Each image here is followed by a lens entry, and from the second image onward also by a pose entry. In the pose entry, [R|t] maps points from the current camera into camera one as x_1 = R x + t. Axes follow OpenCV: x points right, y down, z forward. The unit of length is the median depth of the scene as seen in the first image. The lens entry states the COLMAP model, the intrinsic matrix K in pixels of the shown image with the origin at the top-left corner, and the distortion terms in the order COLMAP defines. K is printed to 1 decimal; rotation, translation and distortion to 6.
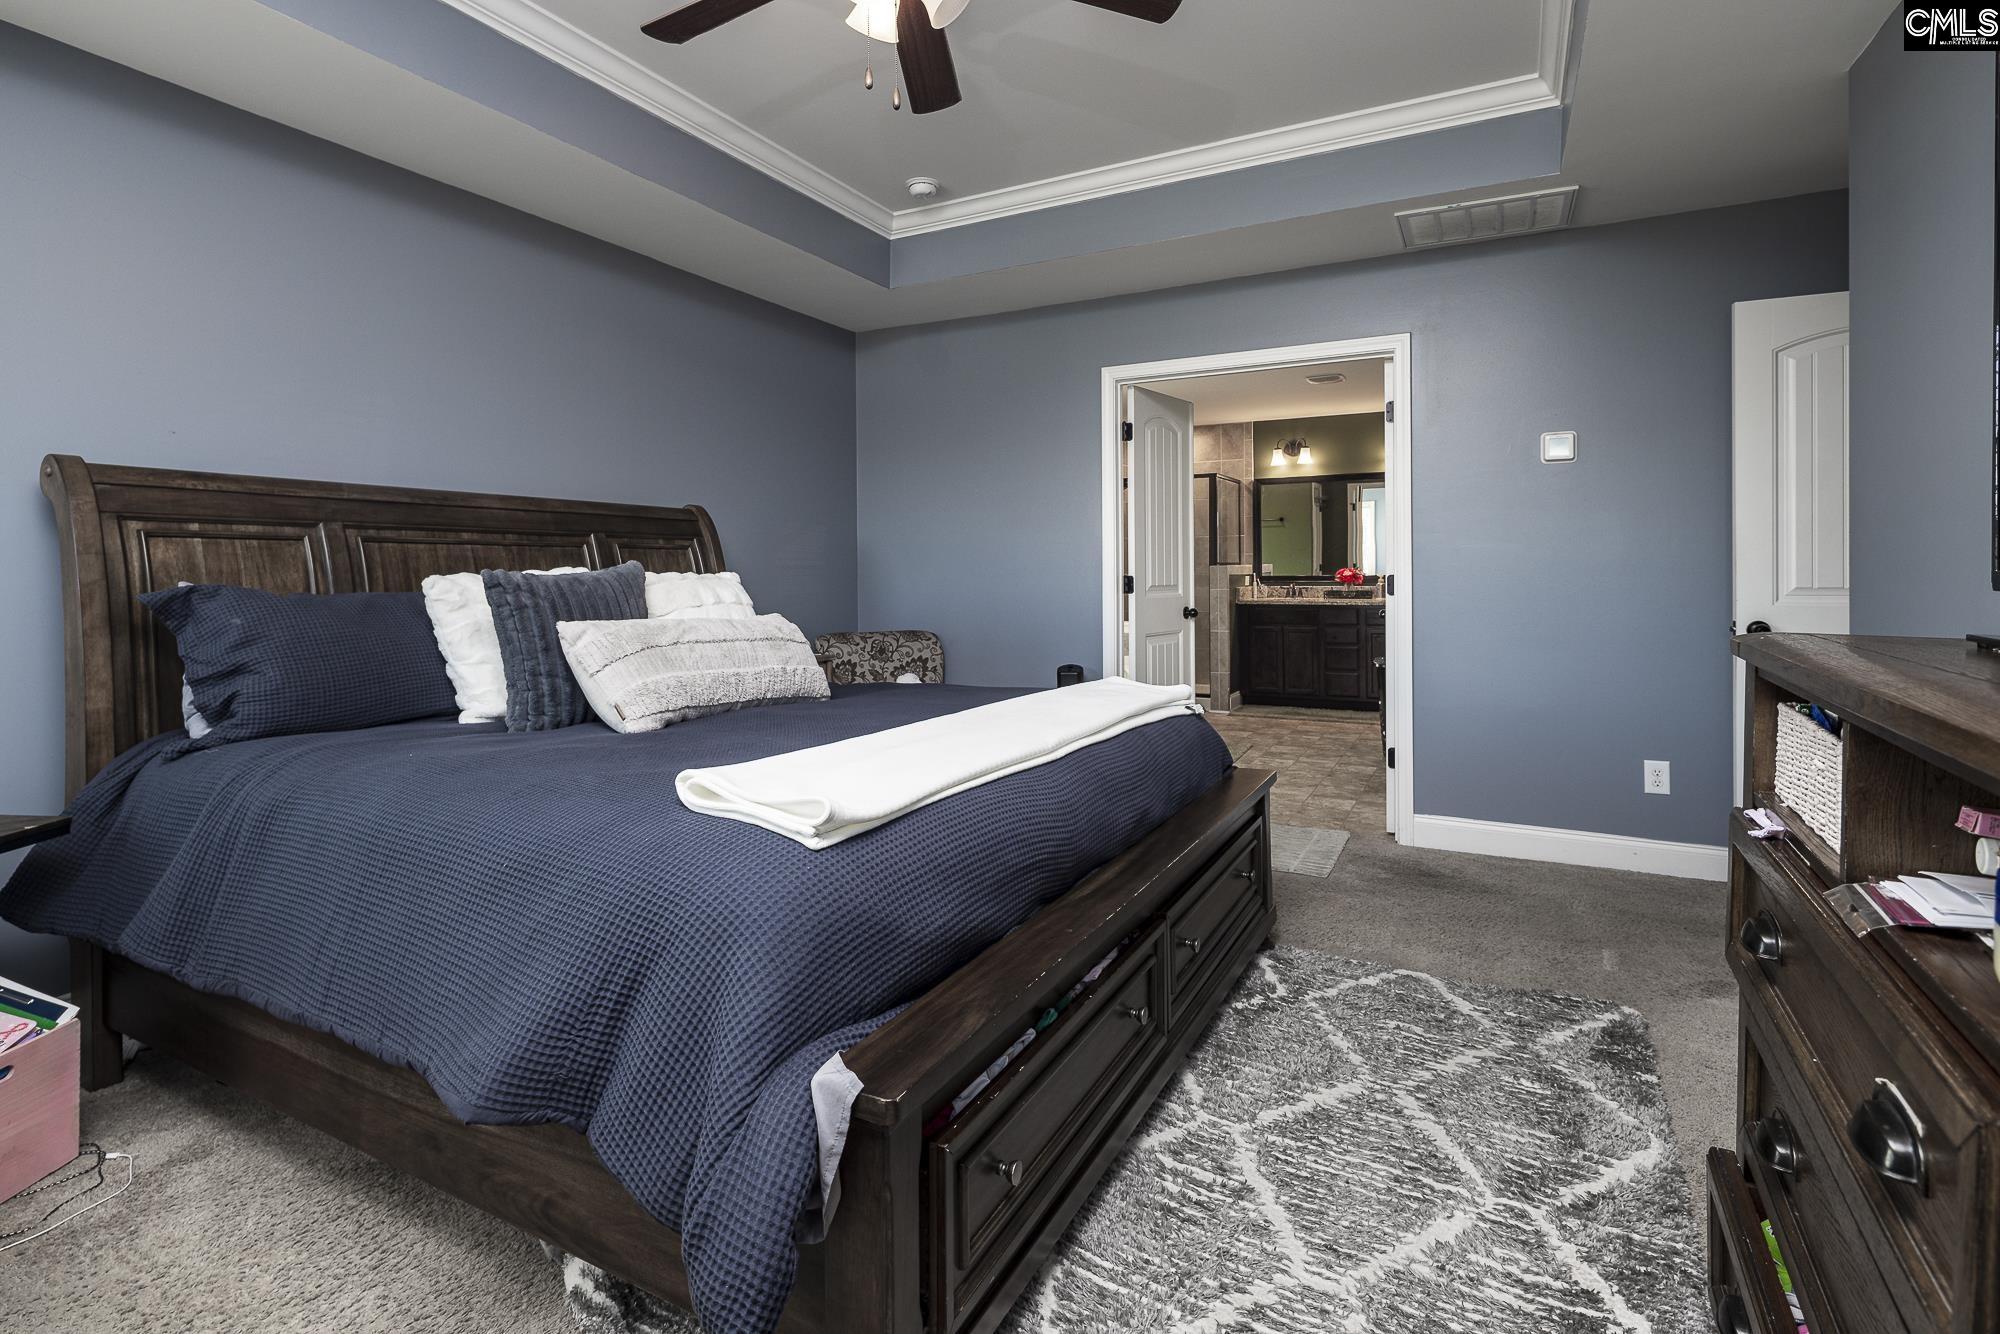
lens RADIAL K [[962.8, 0, 995.9], [0, 962.8, 574.0], [0, 0, 1]] dist [0.008069, -0.006181]
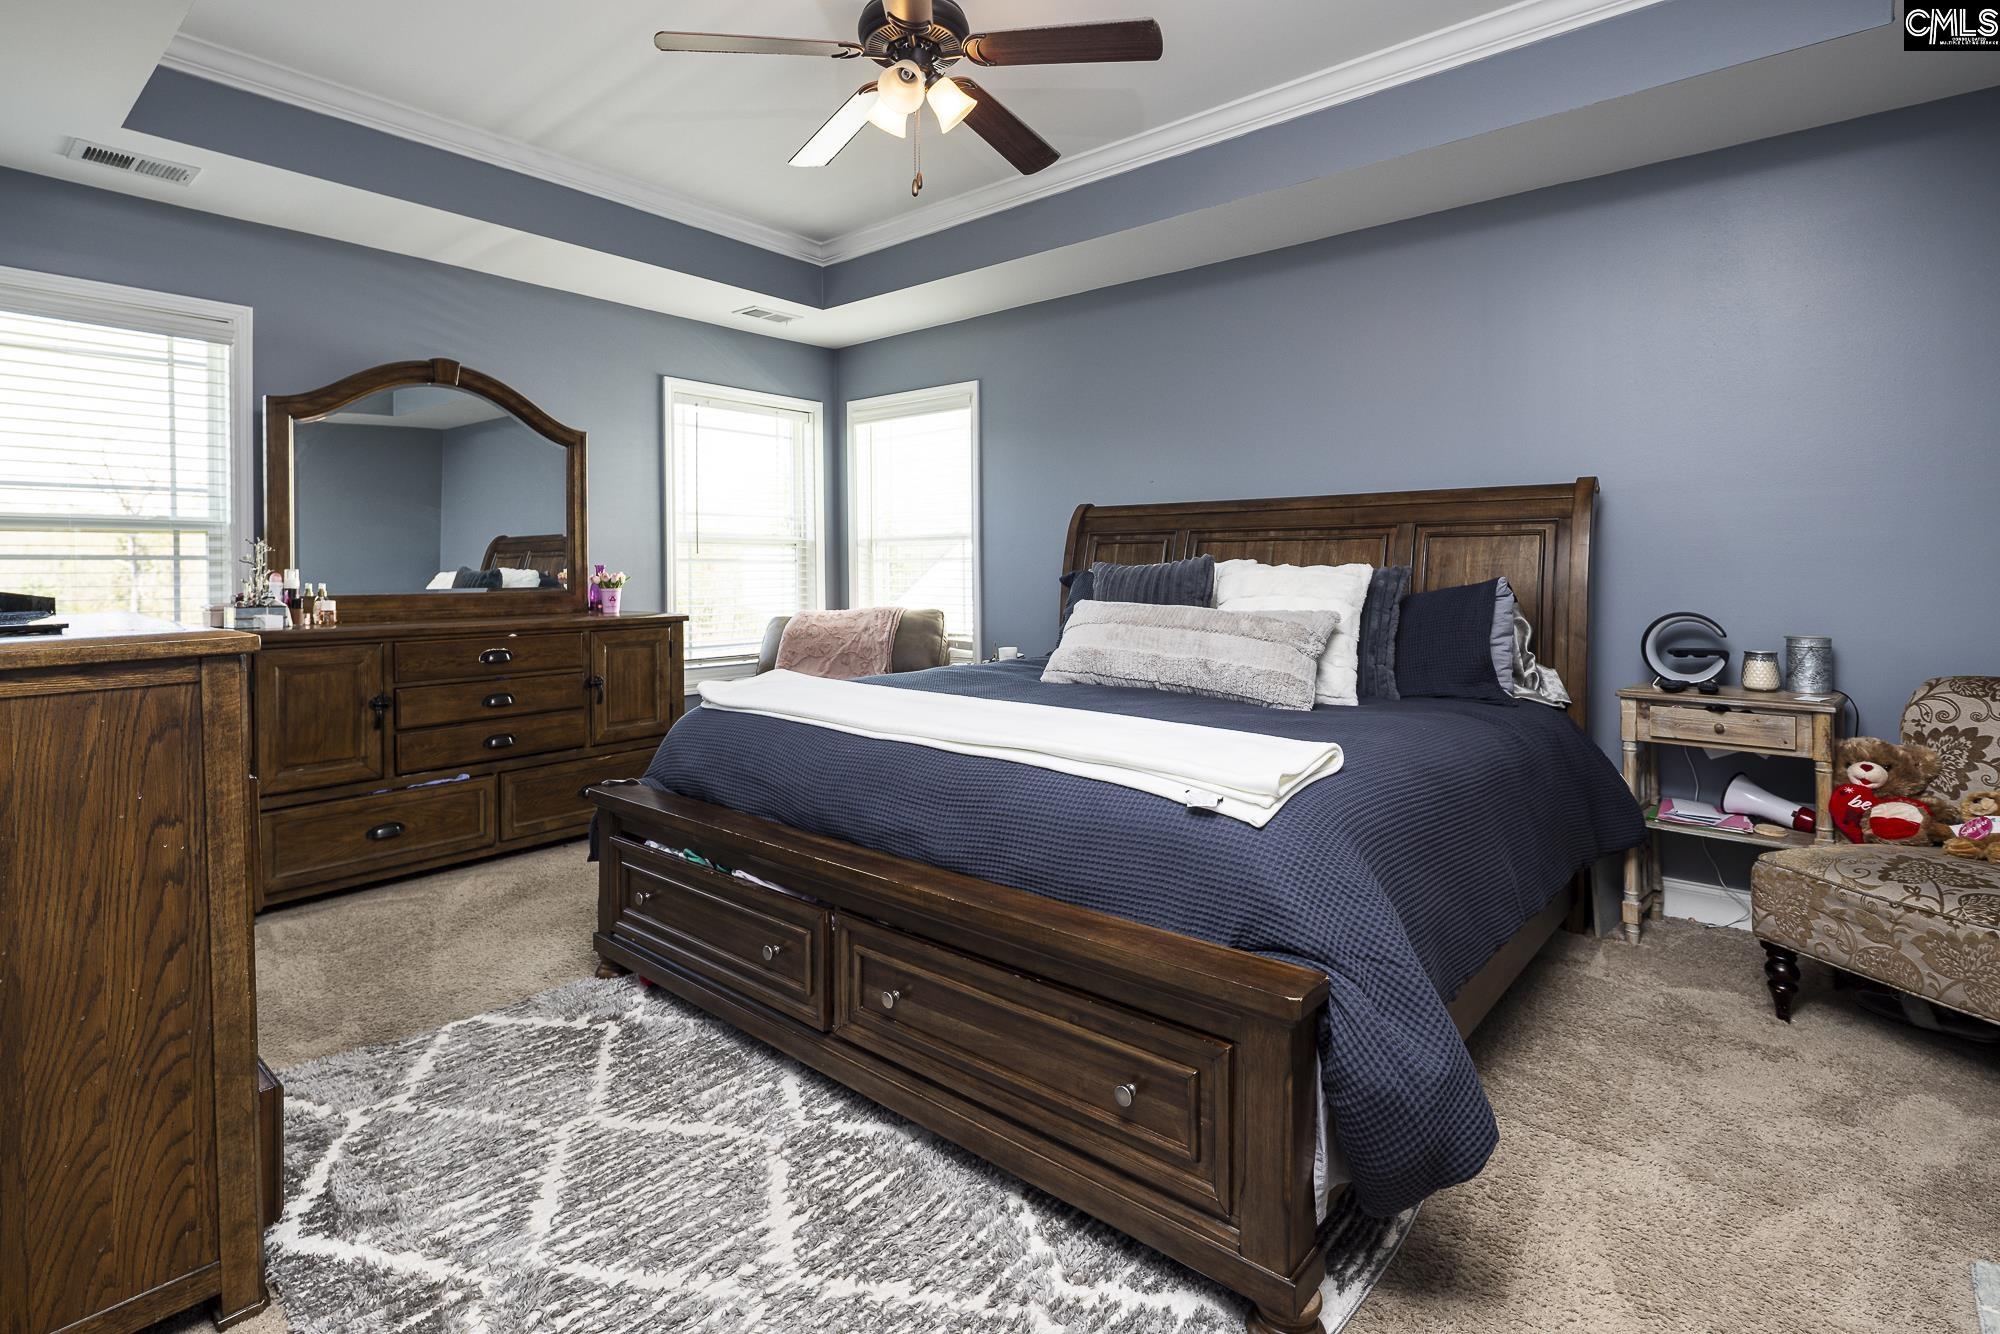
lens RADIAL K [[971.8, 0, 993.8], [0, 971.8, 572.9], [0, 0, 1]] dist [0.007890, -0.004759]
pose [[-0.214735, 0.013469, -0.976579, 1.109664], [0.004054, 0.999909, 0.012899, -0.010597], [0.976664, -0.001189, -0.214770, 1.370394]]
